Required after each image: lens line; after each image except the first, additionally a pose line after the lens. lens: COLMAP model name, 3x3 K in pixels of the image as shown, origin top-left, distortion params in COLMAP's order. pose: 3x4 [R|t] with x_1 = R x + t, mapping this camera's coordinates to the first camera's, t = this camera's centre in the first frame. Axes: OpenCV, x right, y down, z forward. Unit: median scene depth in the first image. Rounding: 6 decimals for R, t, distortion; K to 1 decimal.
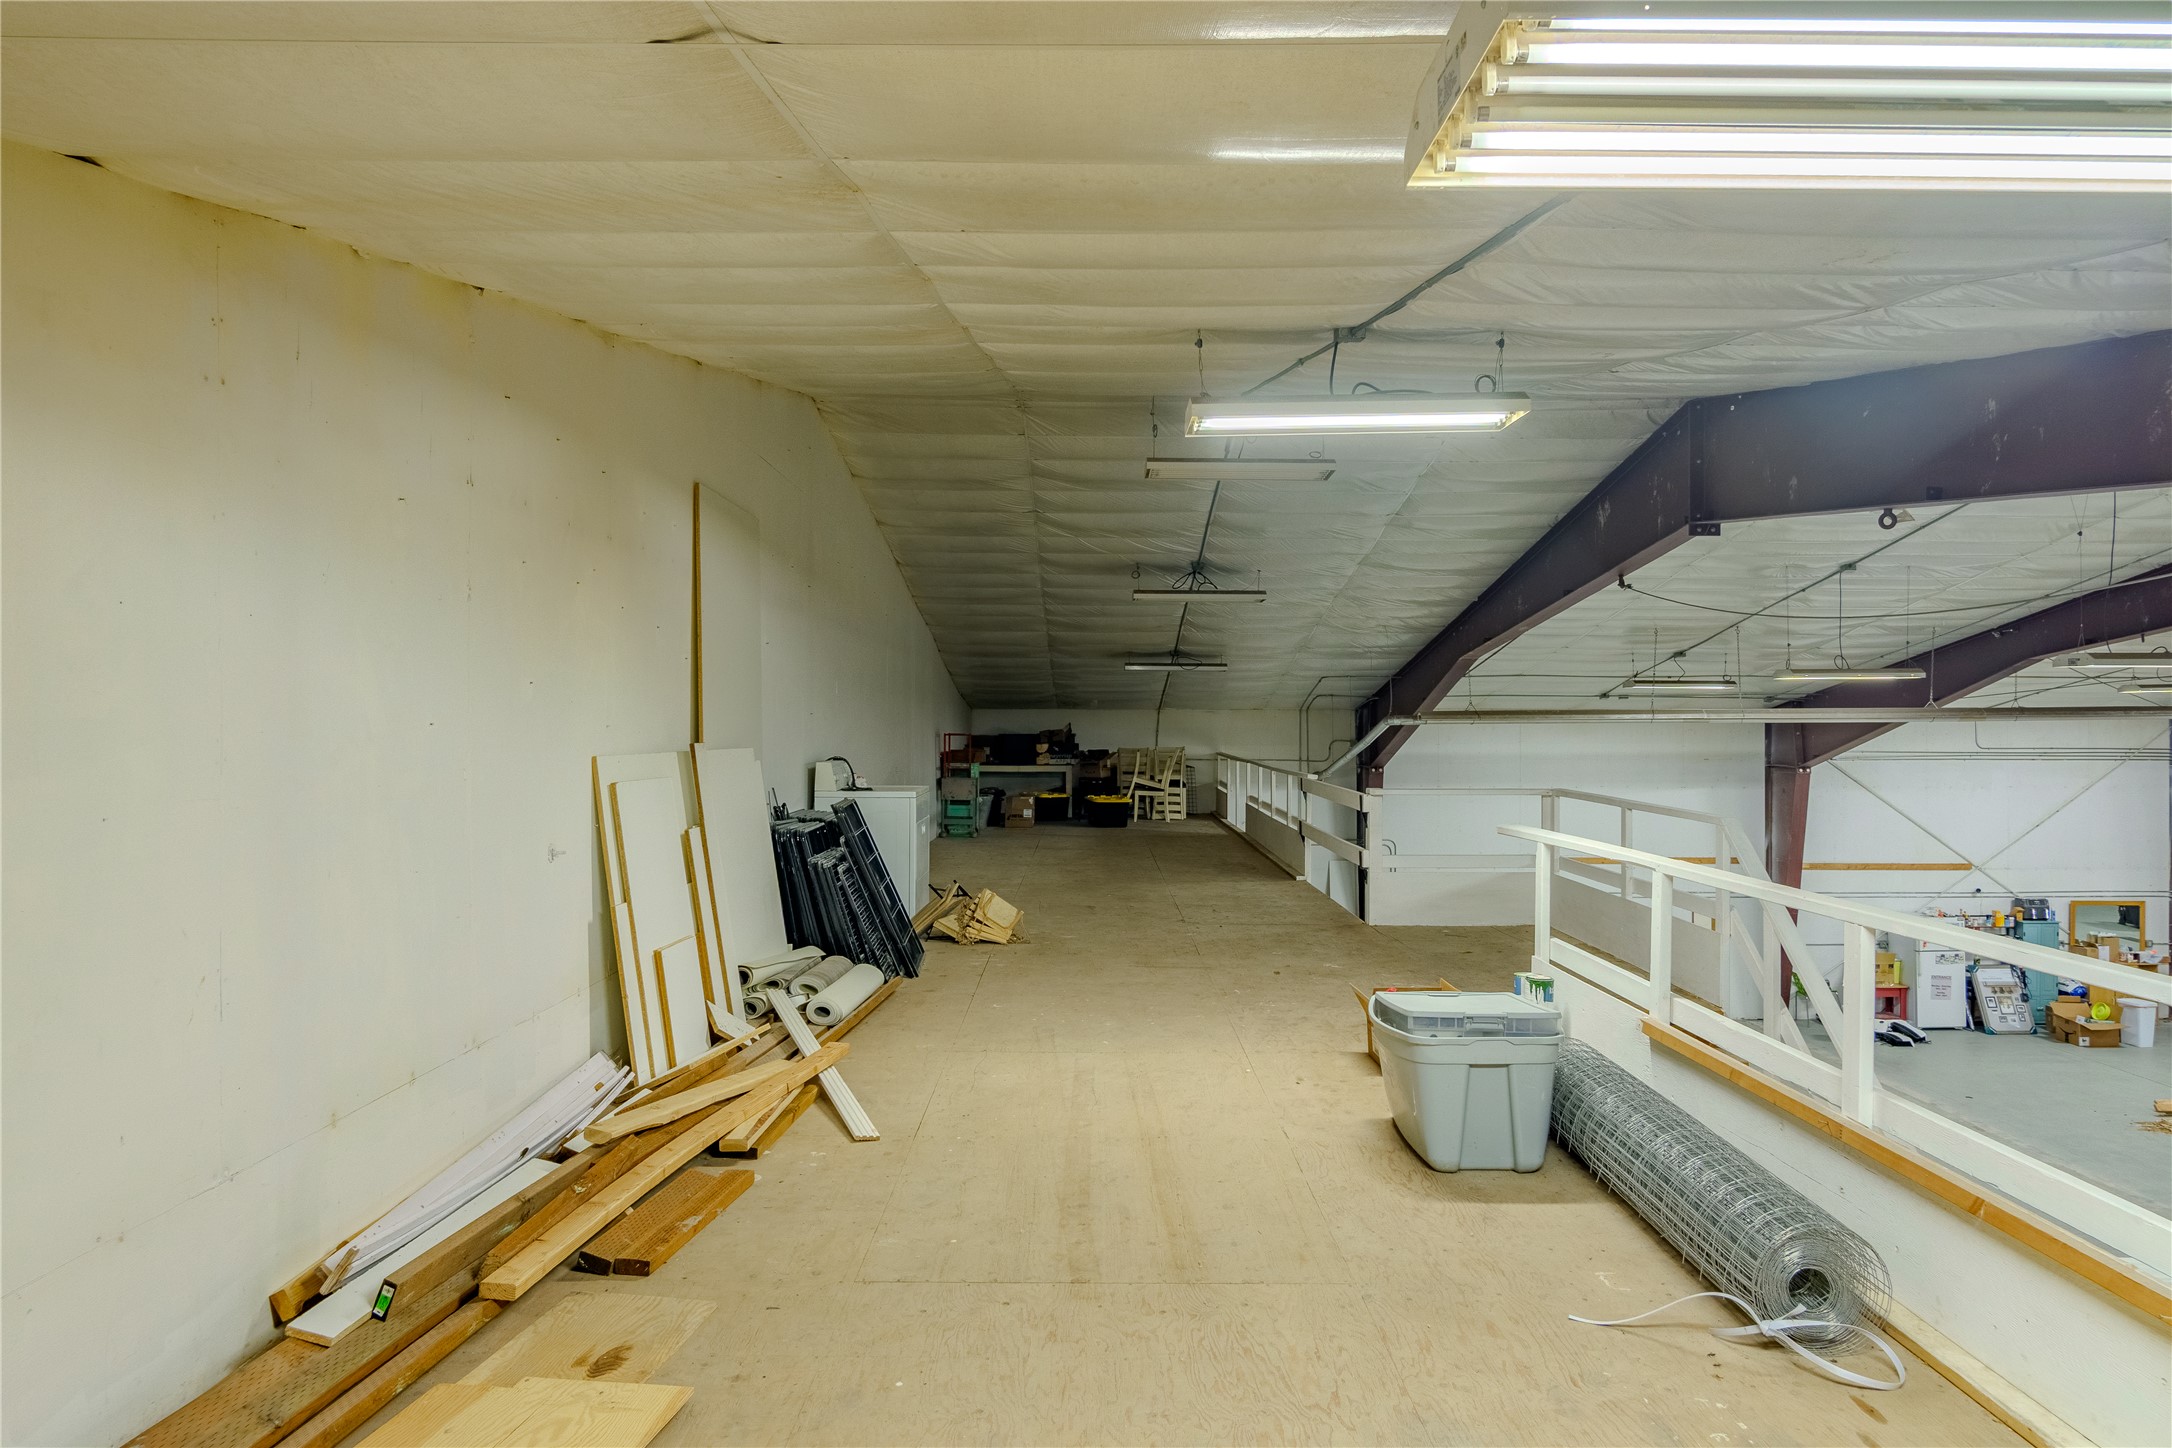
lens RADIAL K [[1428.7, 0, 1094.5], [0, 1428.7, 722.5], [0, 0, 1]] dist [-0.003527, 0.002844]
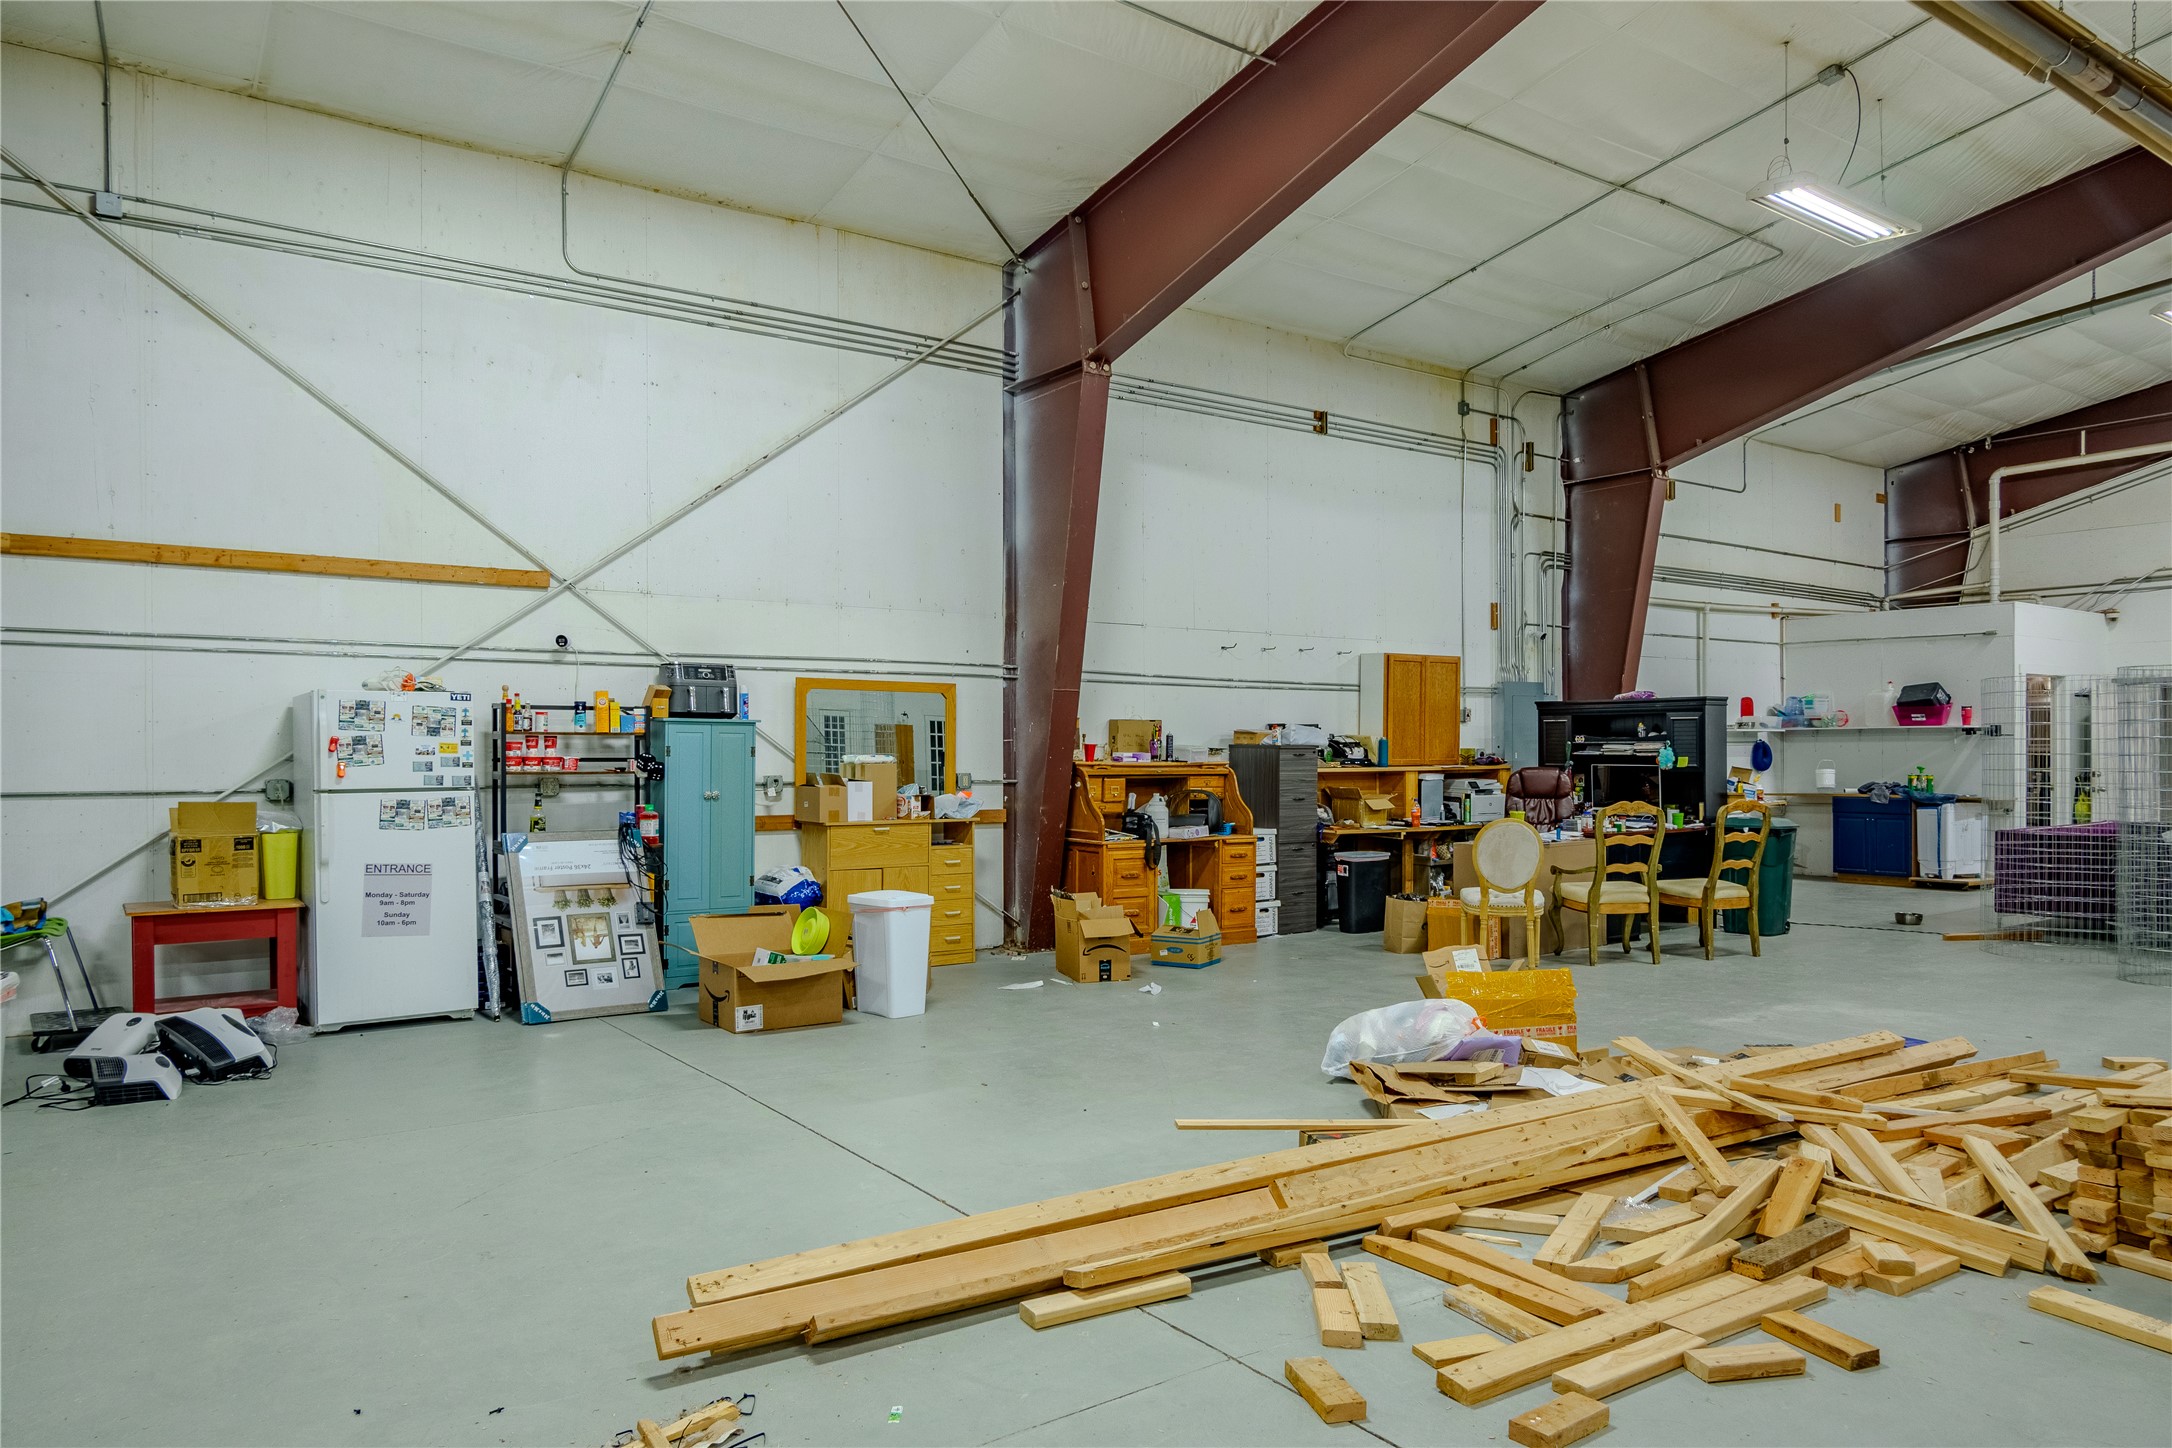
lens RADIAL K [[1428.7, 0, 1086.3], [0, 1428.7, 736.1], [0, 0, 1]] dist [-0.003527, 0.002844]
pose [[0.823843, 0.005520, 0.566792, 0.535221], [-0.003737, 0.999984, -0.004306, 0.147790], [-0.566806, 0.001429, 0.823850, 0.631037]]
